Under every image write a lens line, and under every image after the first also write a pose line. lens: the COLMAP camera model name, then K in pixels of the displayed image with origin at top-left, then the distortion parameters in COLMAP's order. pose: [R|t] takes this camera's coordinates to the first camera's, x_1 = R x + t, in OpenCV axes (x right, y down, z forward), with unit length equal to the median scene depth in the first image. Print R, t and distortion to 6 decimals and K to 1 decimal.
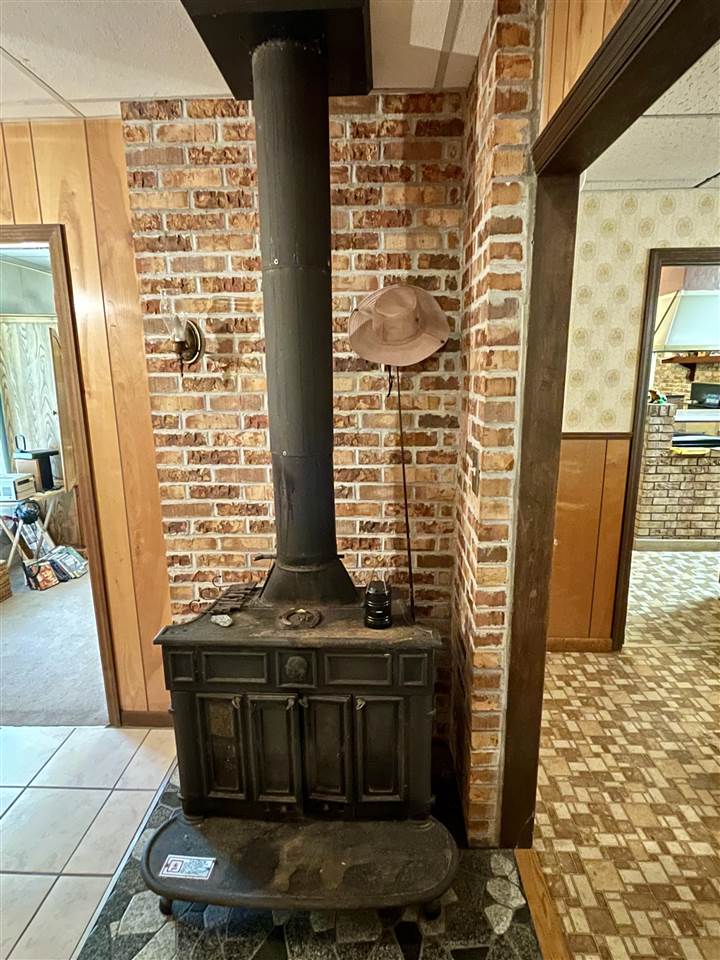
lens RADIAL K [[522.8, 0, 360.5], [0, 522.8, 480.5], [0, 0, 1]] dist [-0.002037, -0.000182]
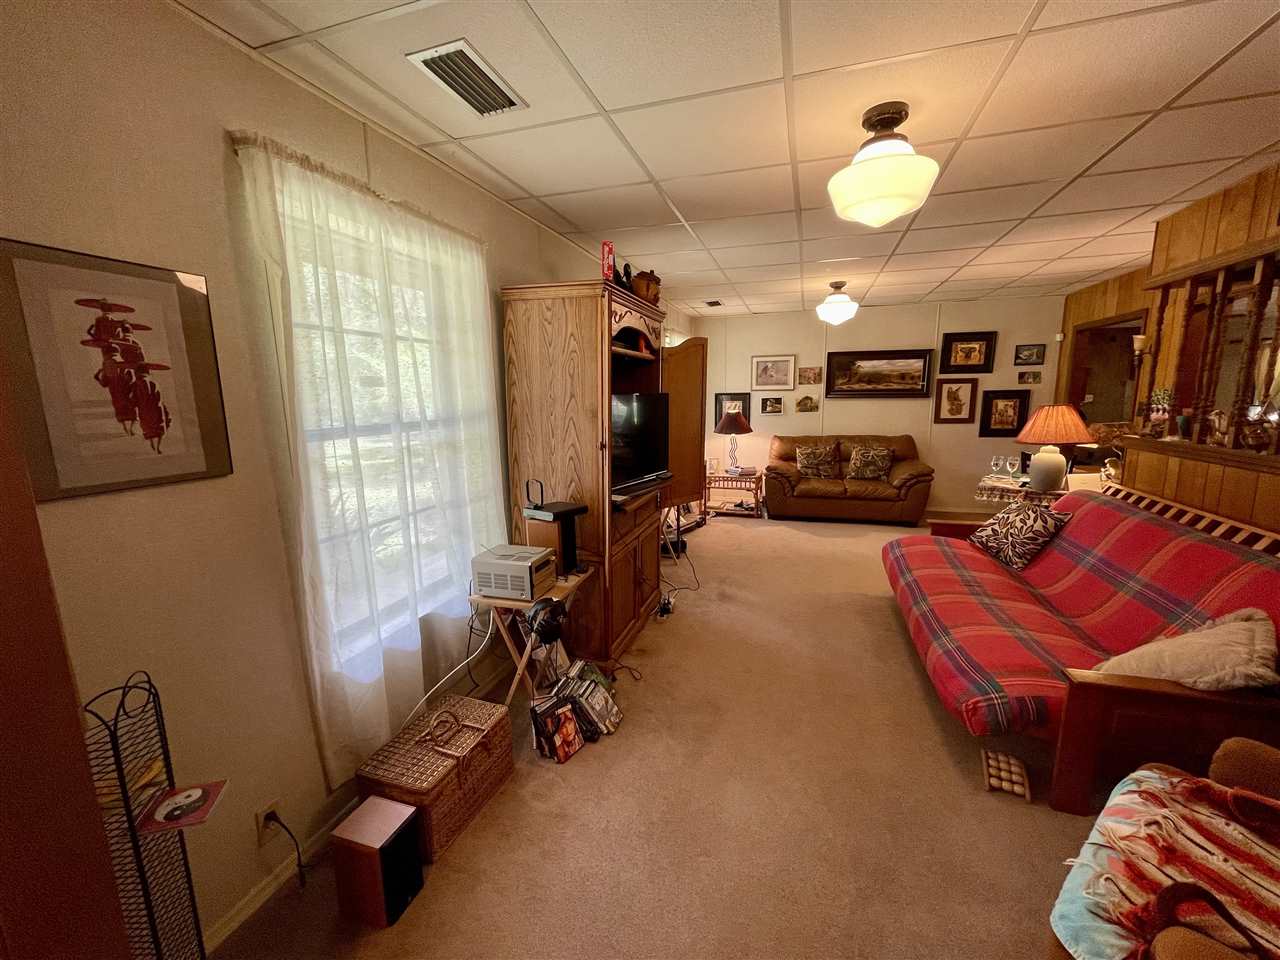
lens RADIAL K [[516.9, 0, 641.1], [0, 516.9, 481.3], [0, 0, 1]] dist [-0.004752, -0.000944]
pose [[0.963287, 0.040945, -0.265335, -0.374878], [-0.052622, 0.997927, -0.037049, -0.069112], [0.263268, 0.049651, 0.963444, 0.456210]]
